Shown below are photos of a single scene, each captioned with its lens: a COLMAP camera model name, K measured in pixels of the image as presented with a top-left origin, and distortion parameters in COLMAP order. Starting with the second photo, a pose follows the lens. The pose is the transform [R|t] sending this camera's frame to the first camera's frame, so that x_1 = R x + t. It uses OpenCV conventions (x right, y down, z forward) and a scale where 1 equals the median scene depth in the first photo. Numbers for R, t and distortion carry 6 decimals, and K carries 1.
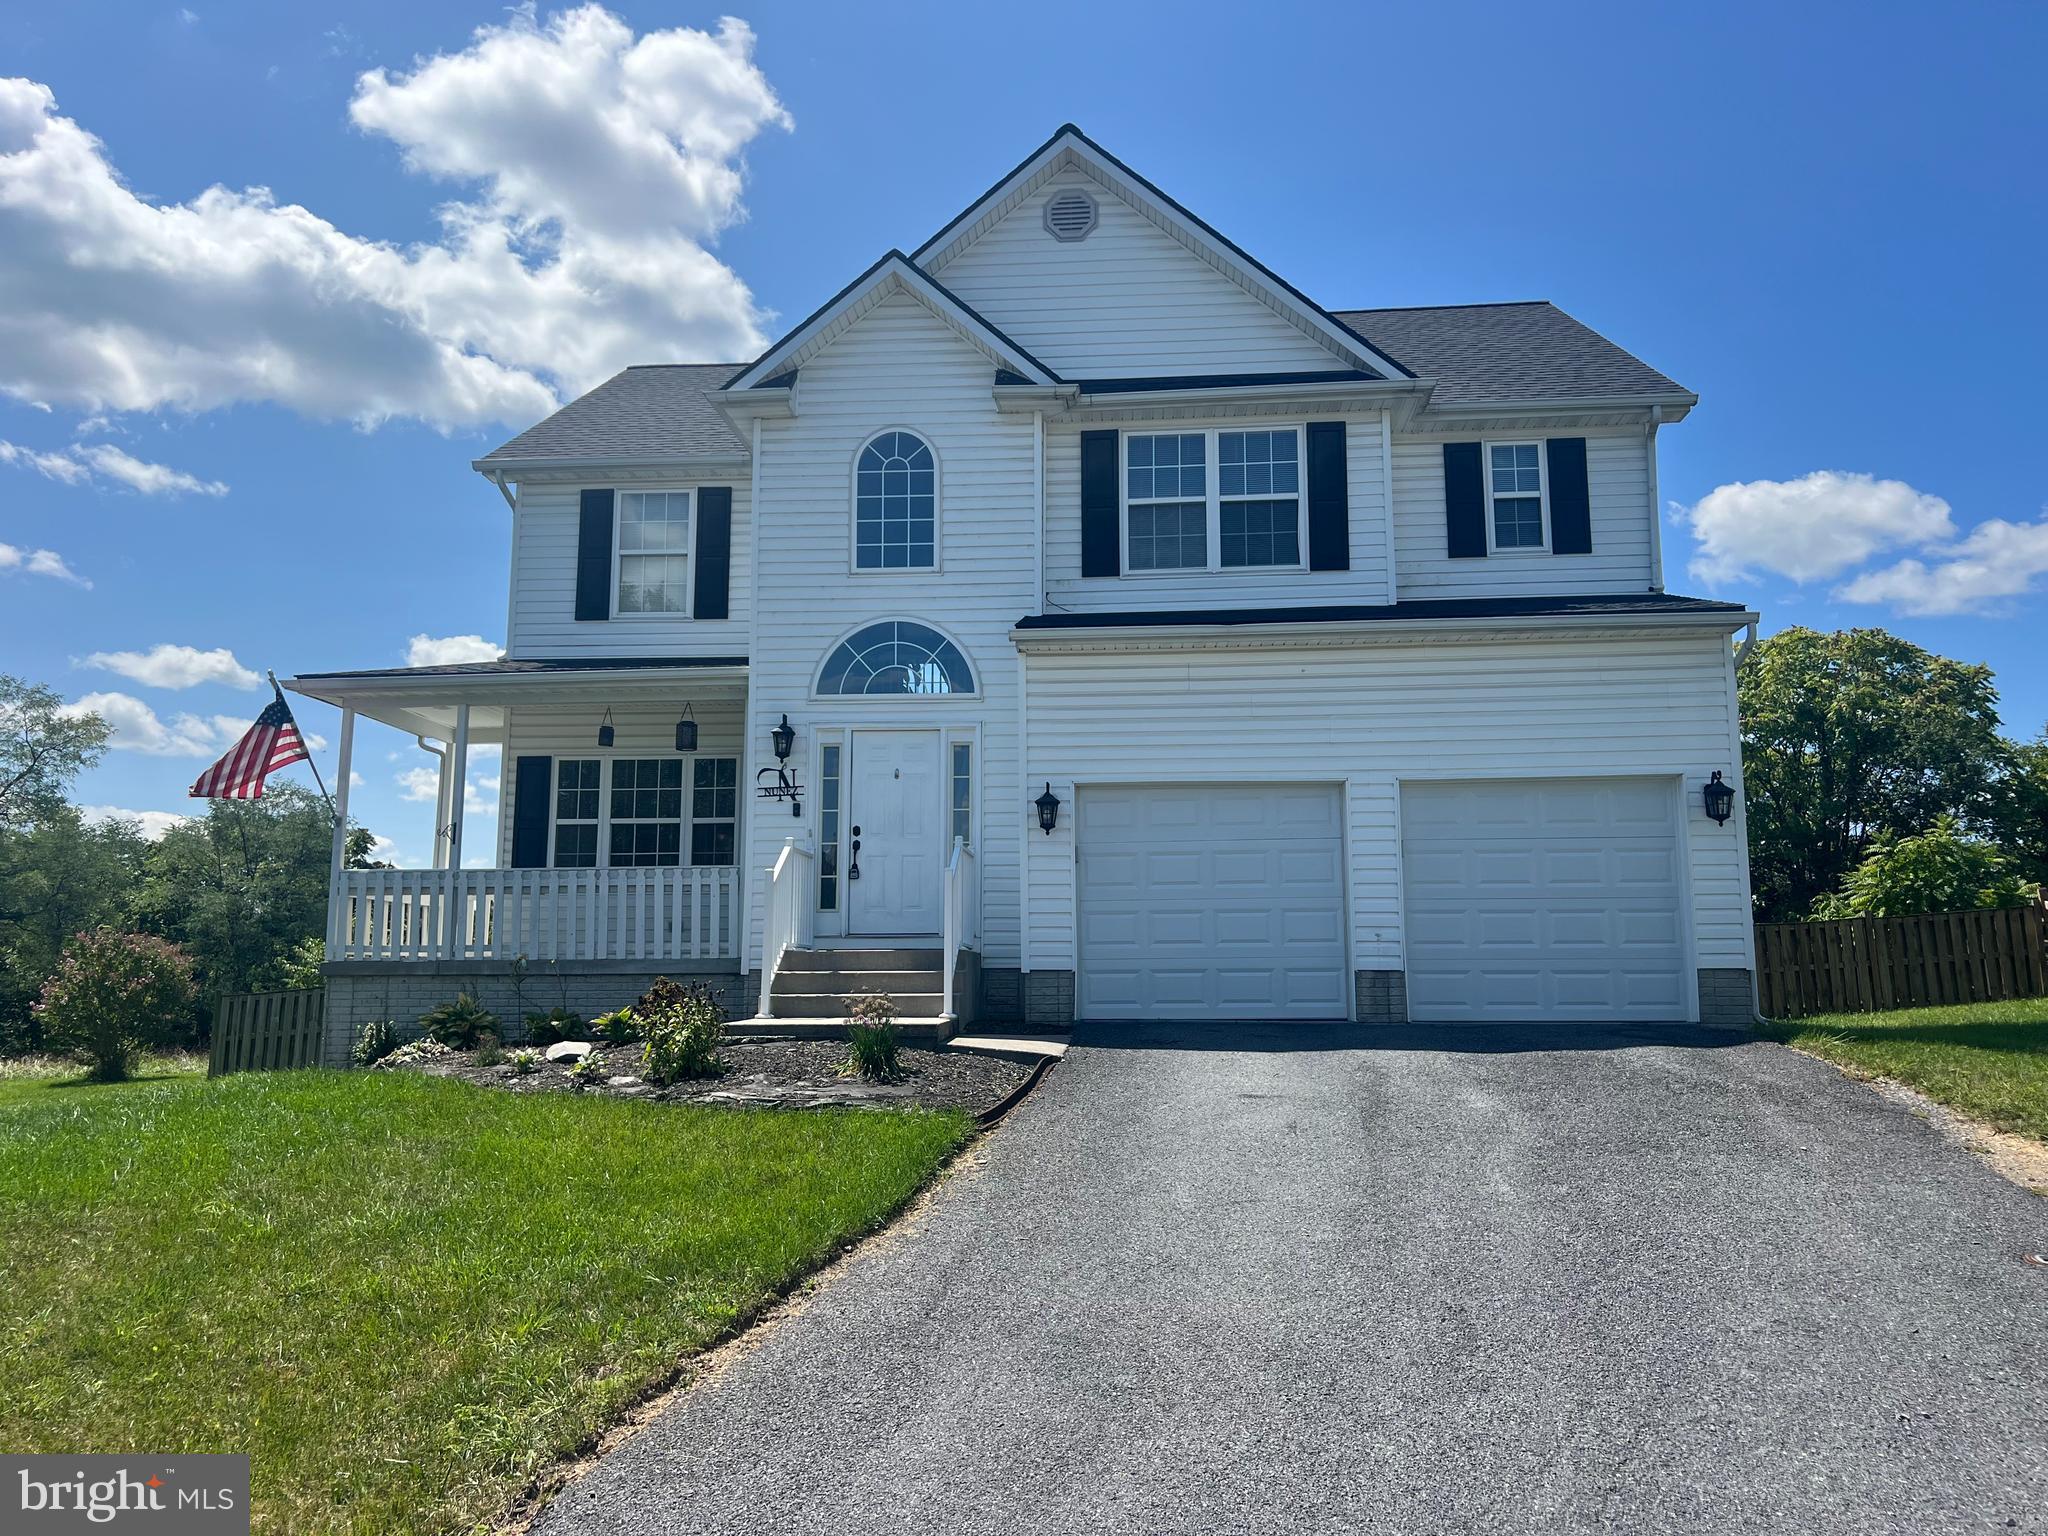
lens RADIAL K [[1557.3, 0, 1026.9], [0, 1557.3, 760.8], [0, 0, 1]] dist [0.237264, -0.620234]
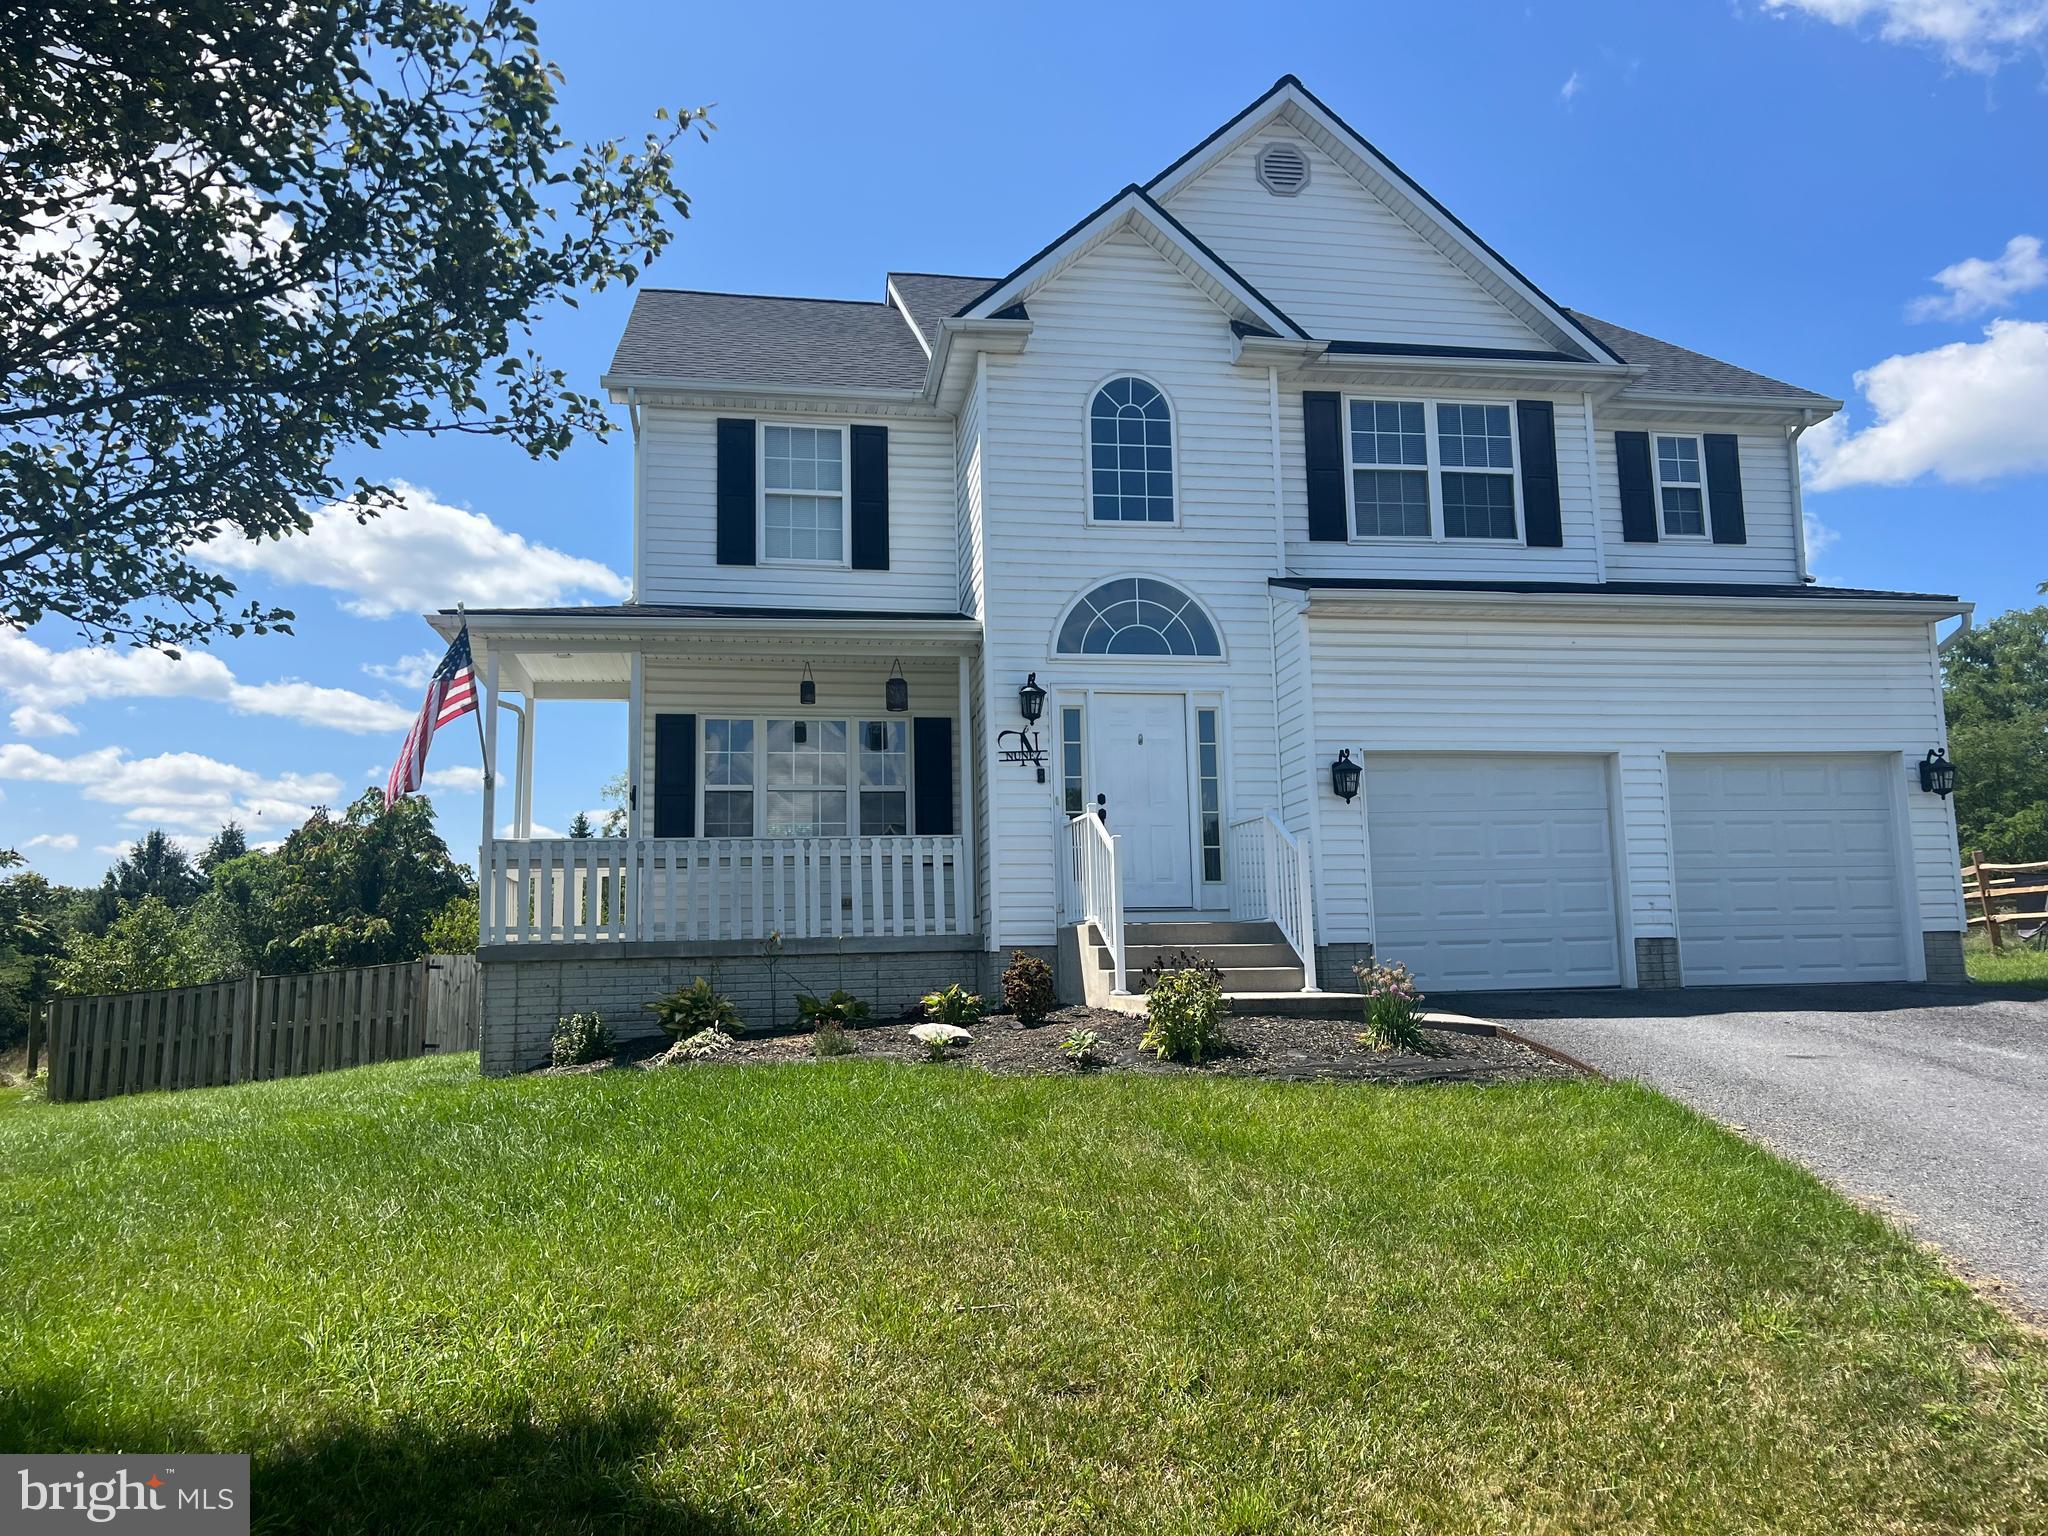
lens RADIAL K [[1530.4, 0, 1024.0], [0, 1530.4, 768.0], [0, 0, 1]] dist [0.151430, -0.253150]
pose [[0.963752, 0.014428, 0.266409, -0.389916], [-0.016923, 0.999832, 0.007073, 0.019936], [-0.266262, -0.011325, 0.963834, 0.121596]]
